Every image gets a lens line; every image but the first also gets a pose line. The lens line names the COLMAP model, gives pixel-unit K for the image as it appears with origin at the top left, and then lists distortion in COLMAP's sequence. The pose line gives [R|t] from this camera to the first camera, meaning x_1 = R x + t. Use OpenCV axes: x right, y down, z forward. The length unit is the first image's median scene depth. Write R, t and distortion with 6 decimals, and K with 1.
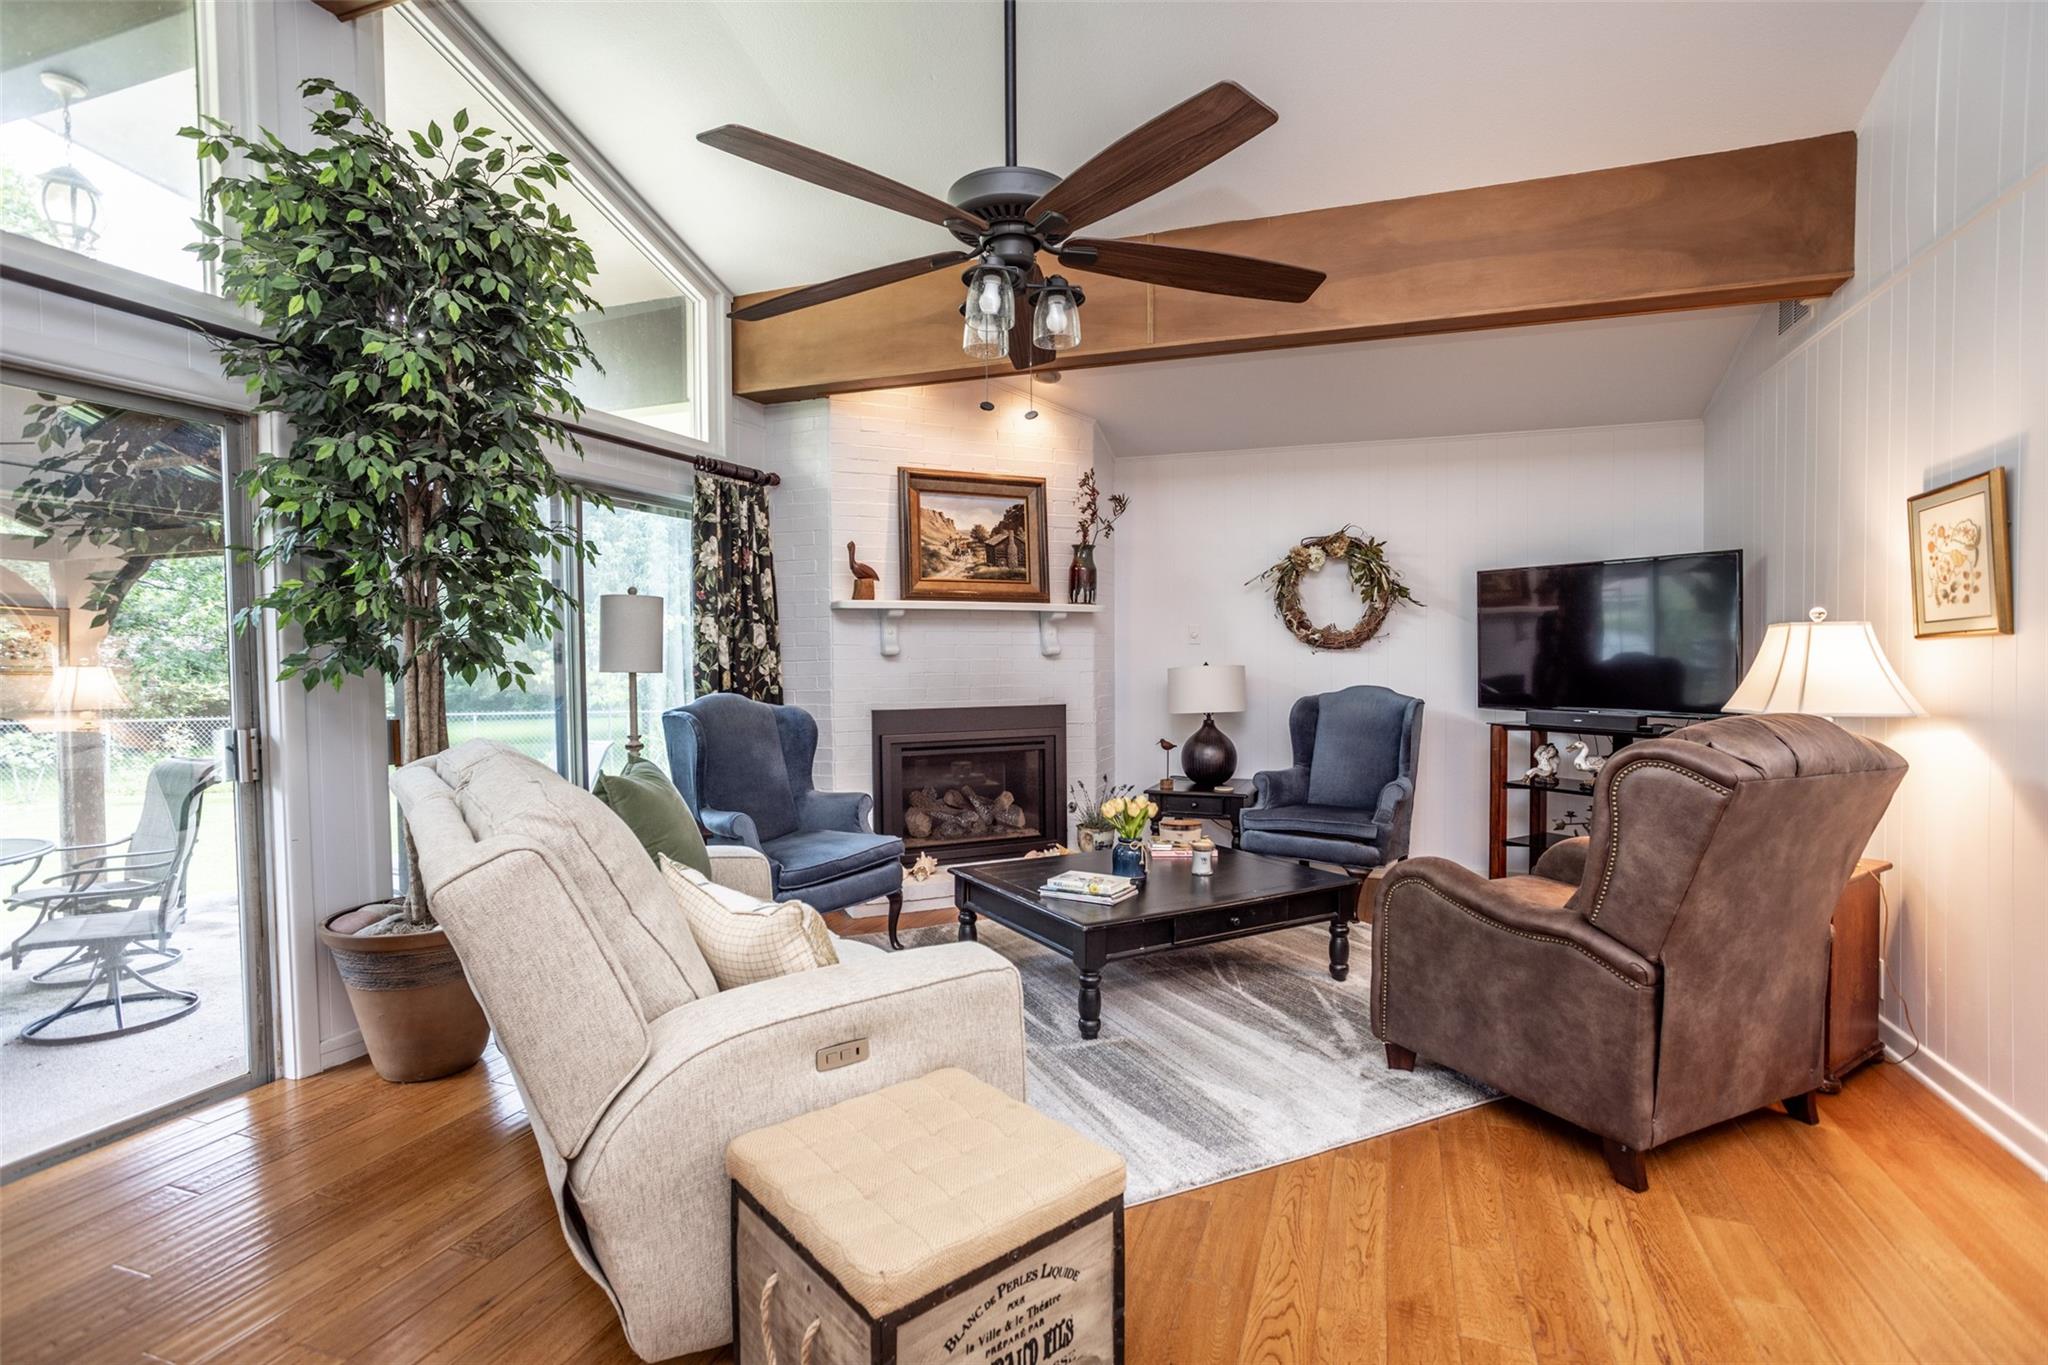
lens RADIAL K [[987.1, 0, 1026.5], [0, 987.1, 672.5], [0, 0, 1]] dist [-0.045129, 0.024614]
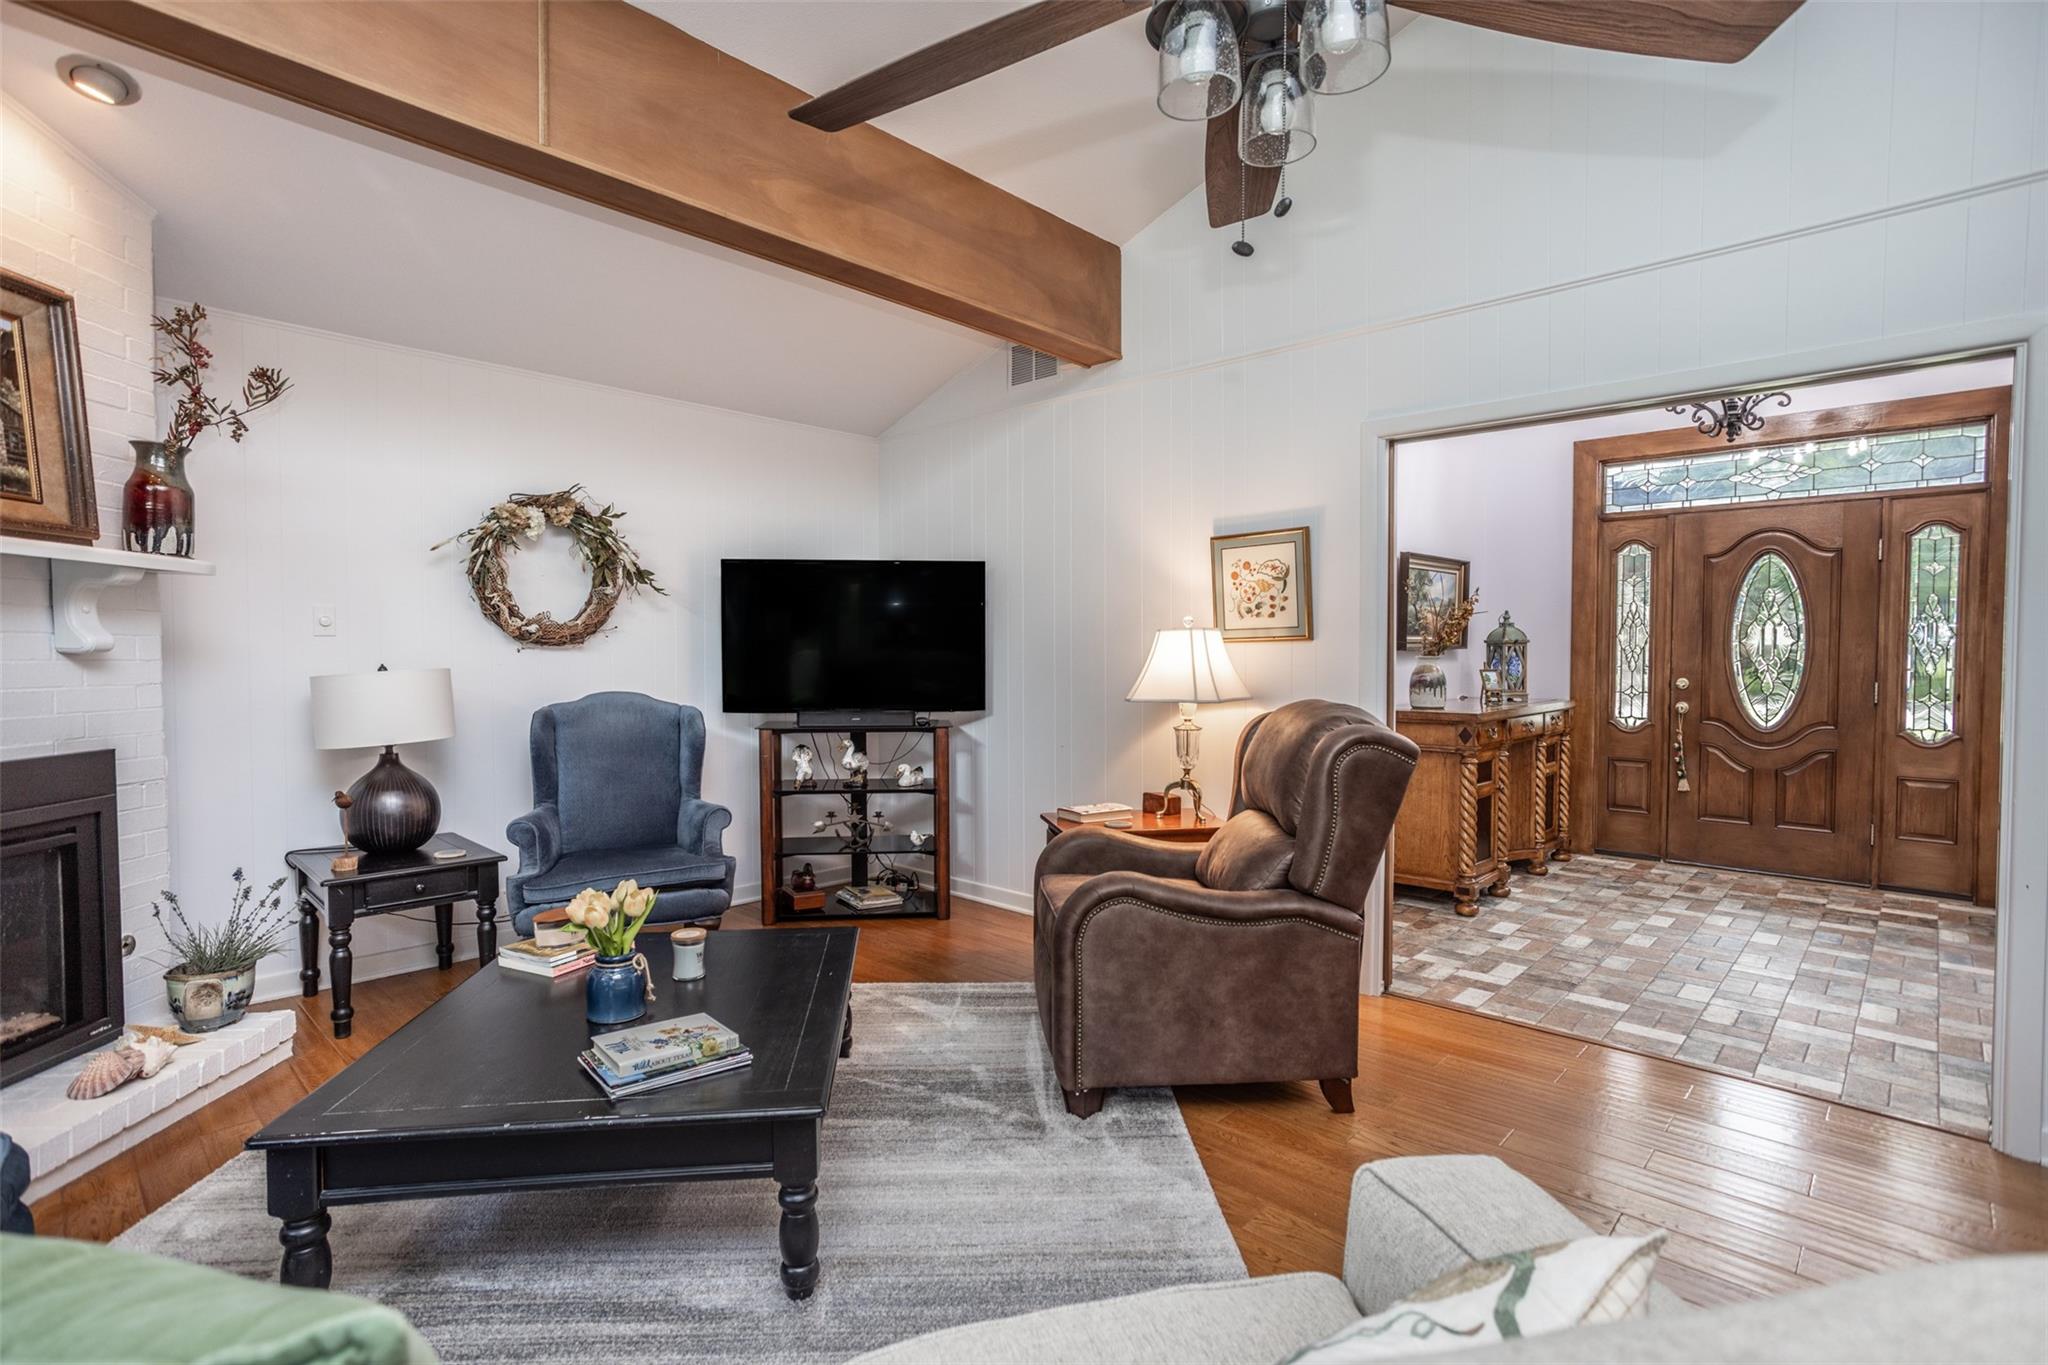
lens RADIAL K [[987.1, 0, 1026.5], [0, 987.1, 672.5], [0, 0, 1]] dist [-0.045129, 0.024614]
pose [[0.381642, -0.016738, 0.924159, -0.271300], [0.015231, 0.999814, 0.011818, -0.006945], [-0.924185, 0.009566, 0.381826, 0.412037]]
